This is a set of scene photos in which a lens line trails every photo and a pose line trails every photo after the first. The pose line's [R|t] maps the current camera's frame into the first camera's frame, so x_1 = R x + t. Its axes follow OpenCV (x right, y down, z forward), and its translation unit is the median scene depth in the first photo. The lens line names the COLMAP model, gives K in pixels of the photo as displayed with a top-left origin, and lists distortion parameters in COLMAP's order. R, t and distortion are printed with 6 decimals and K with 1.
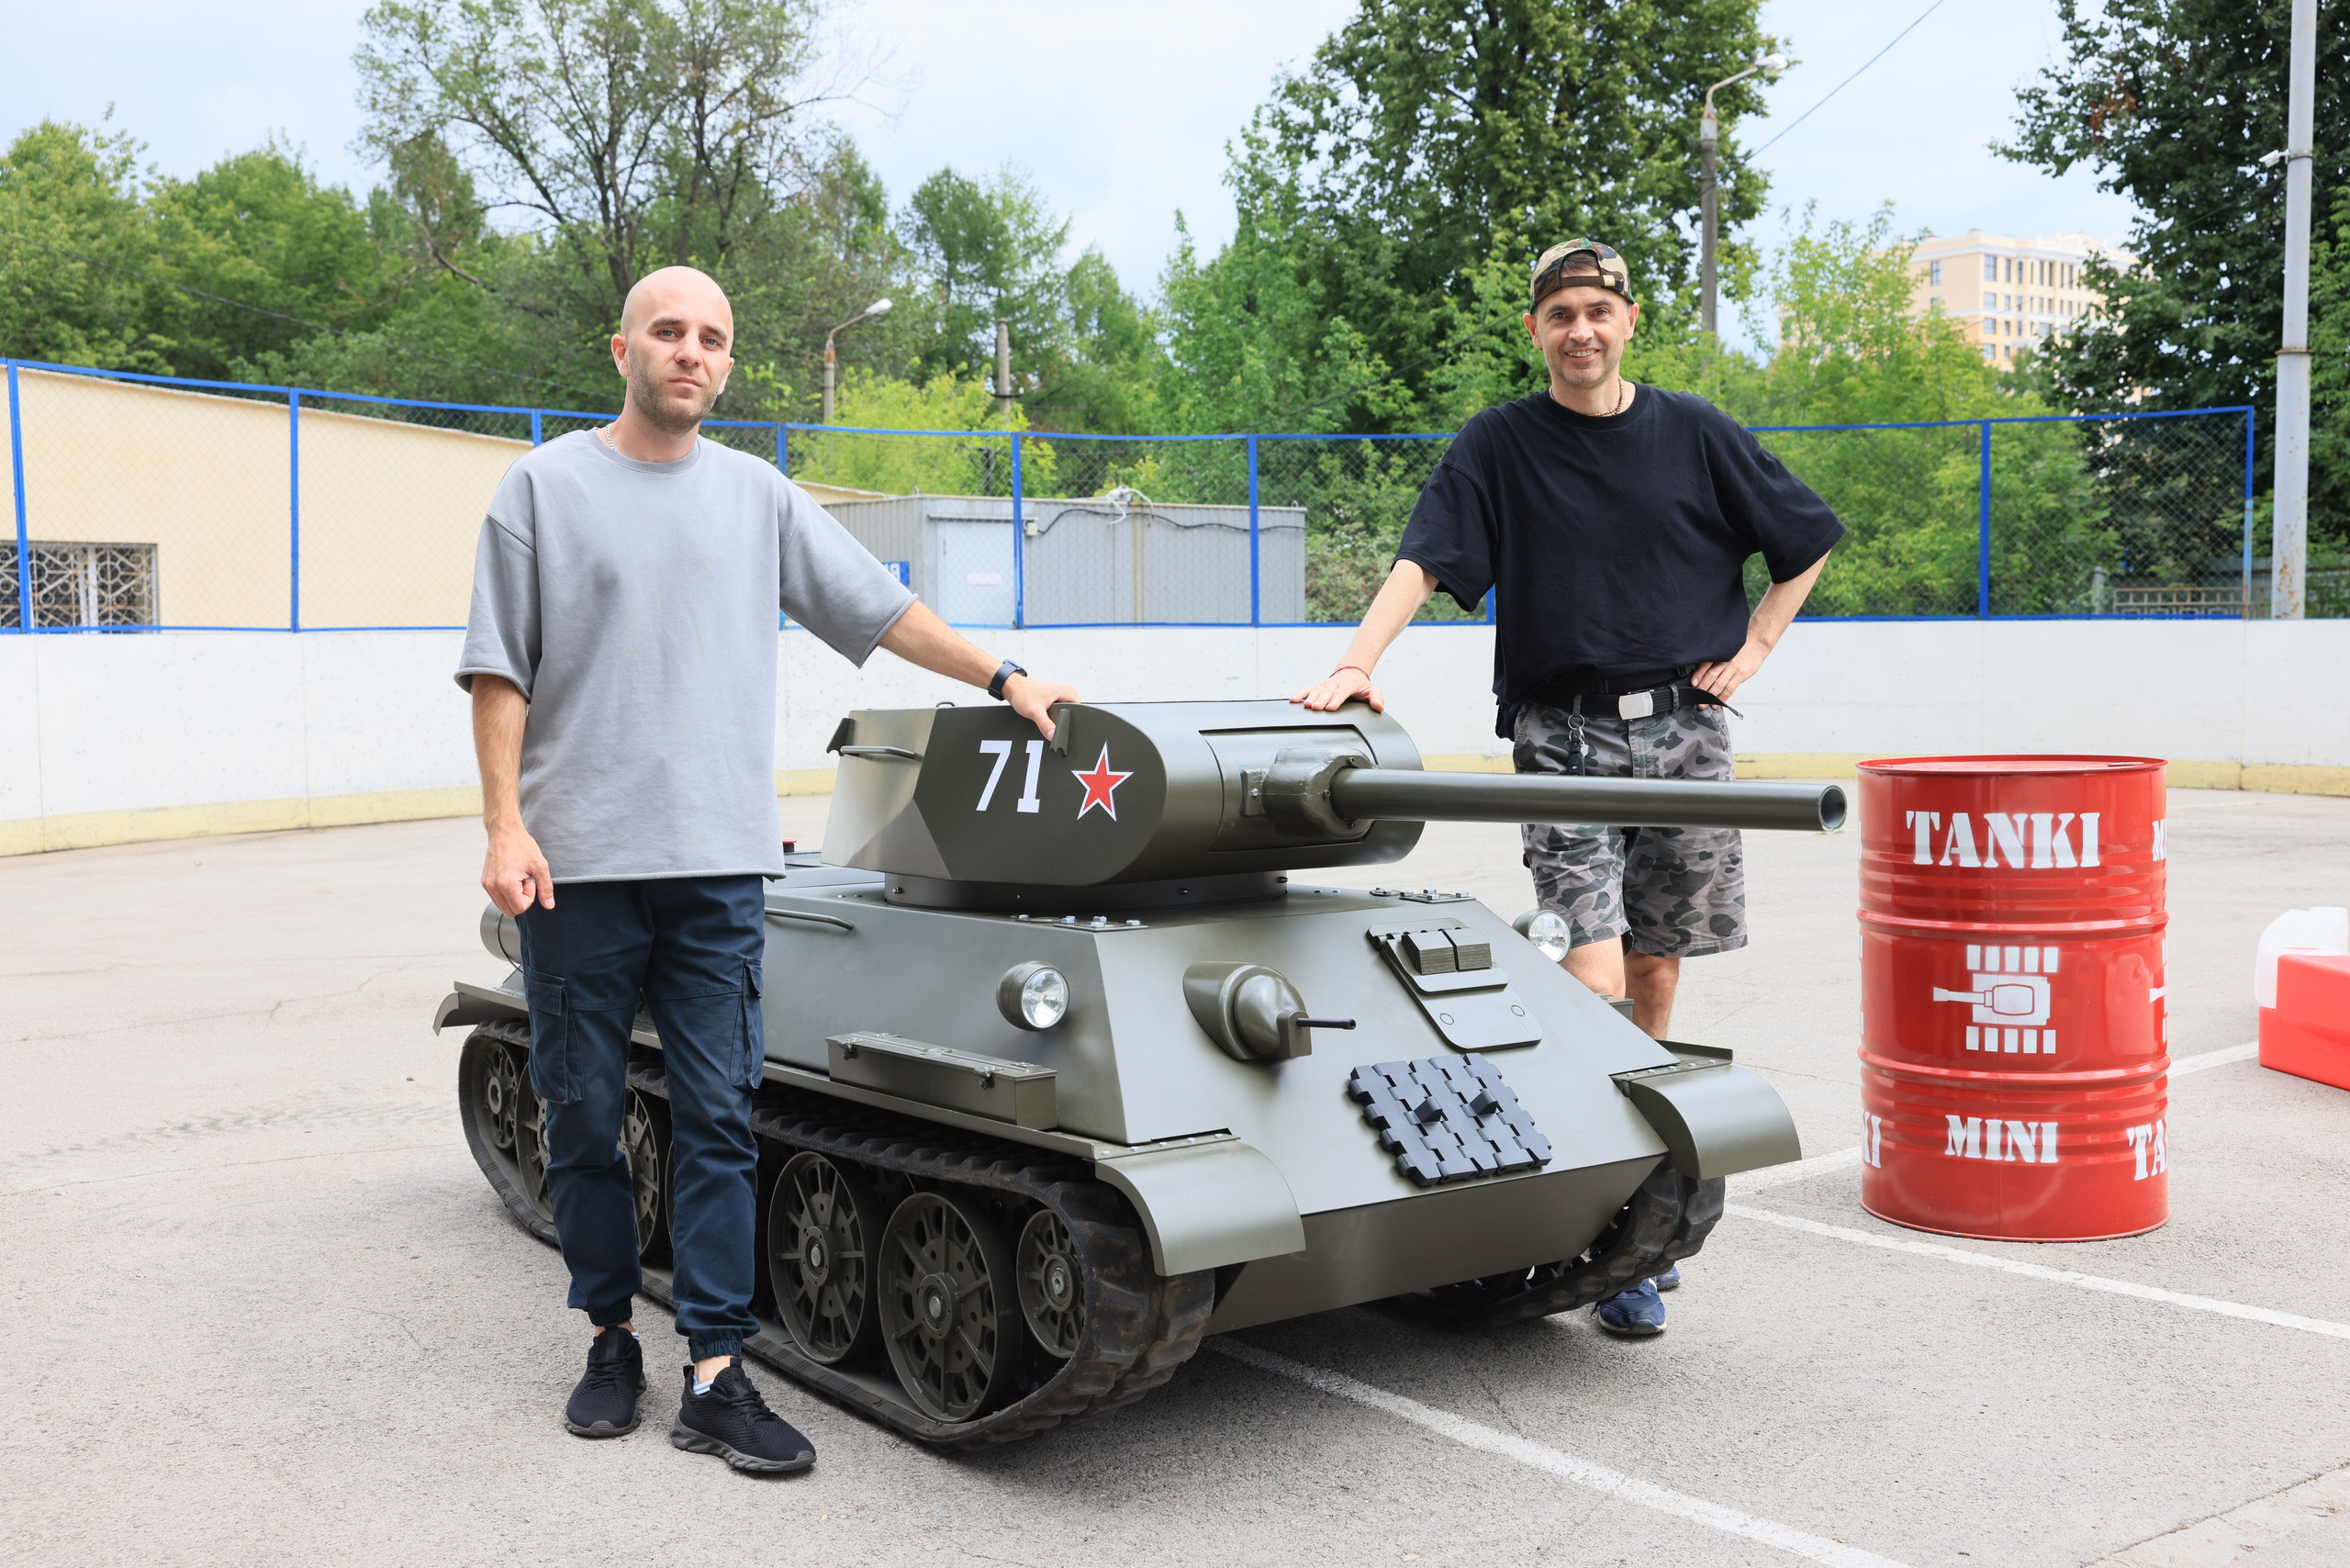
lens RADIAL K [[2544.6, 0, 1169.2], [0, 2544.6, 776.0], [0, 0, 1]] dist [-0.007895, 0.000000]
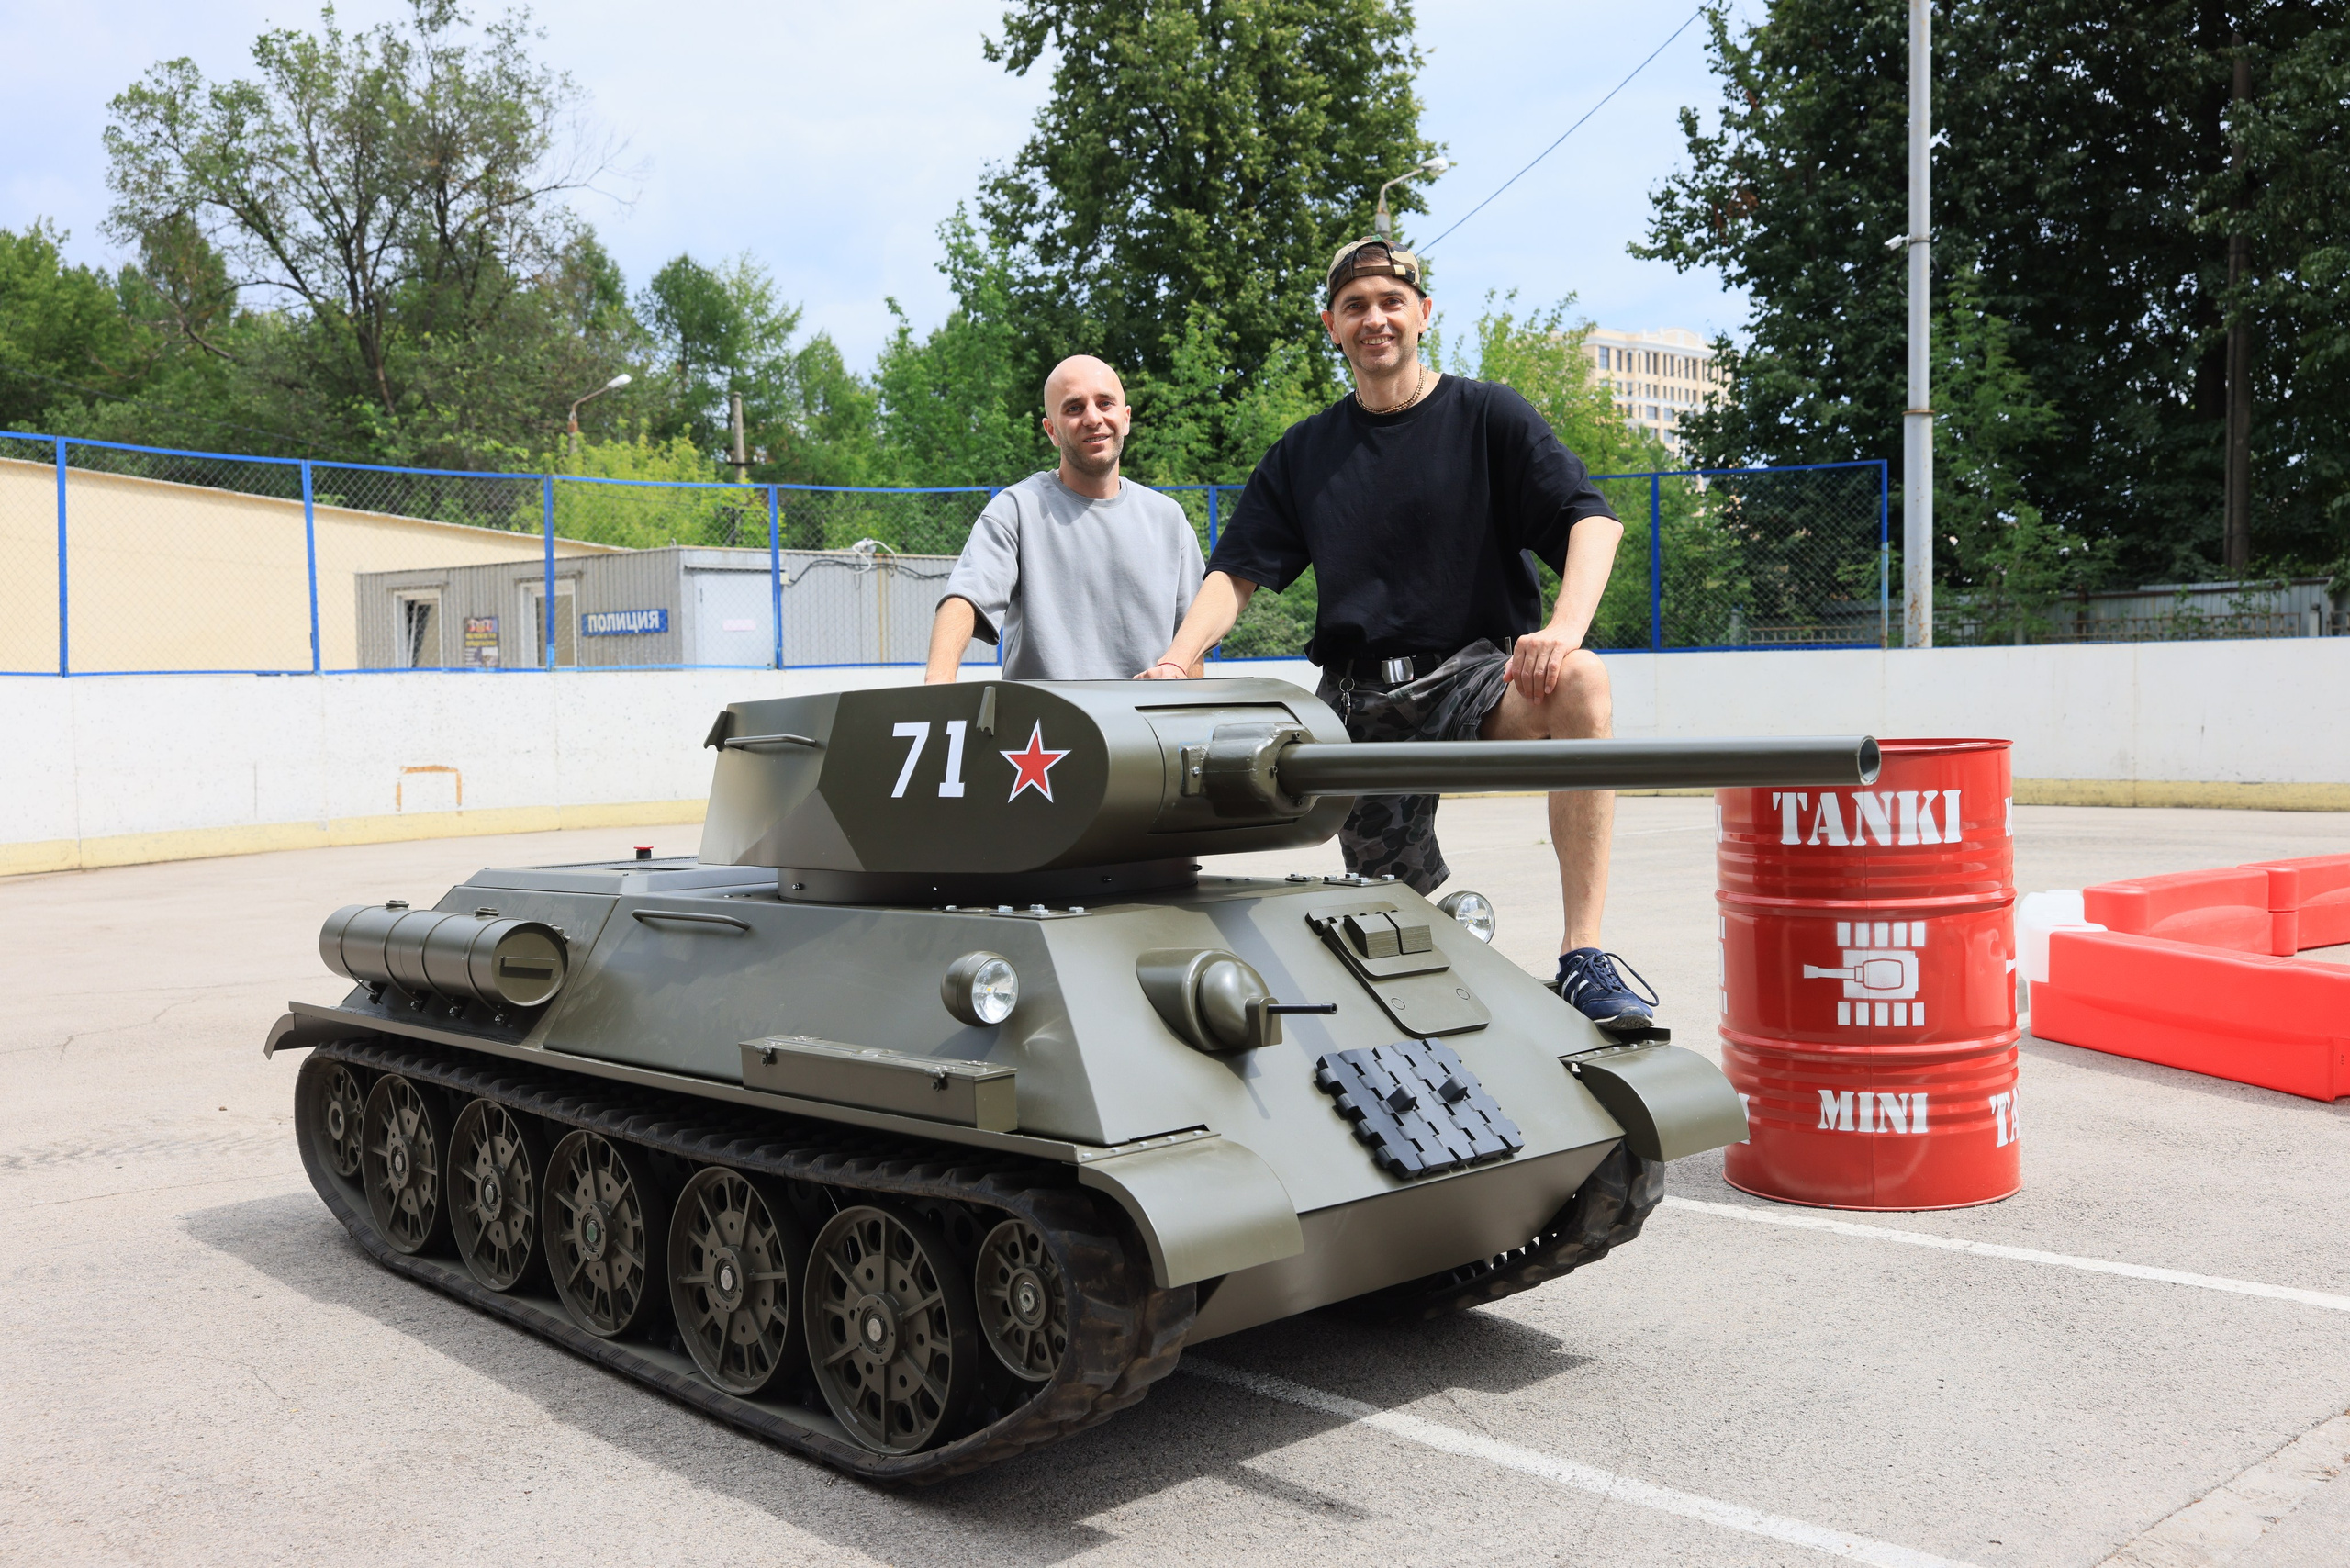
lens RADIAL K [[2298.4, 0, 1179.2], [0, 2298.4, 792.5], [0, 0, 1]] dist [-0.006360, 0.000000]
pose [[0.991908, -0.017044, 0.125807, -0.063003], [0.018131, 0.999807, -0.007501, 0.016471], [-0.125655, 0.009721, 0.992026, 0.117942]]
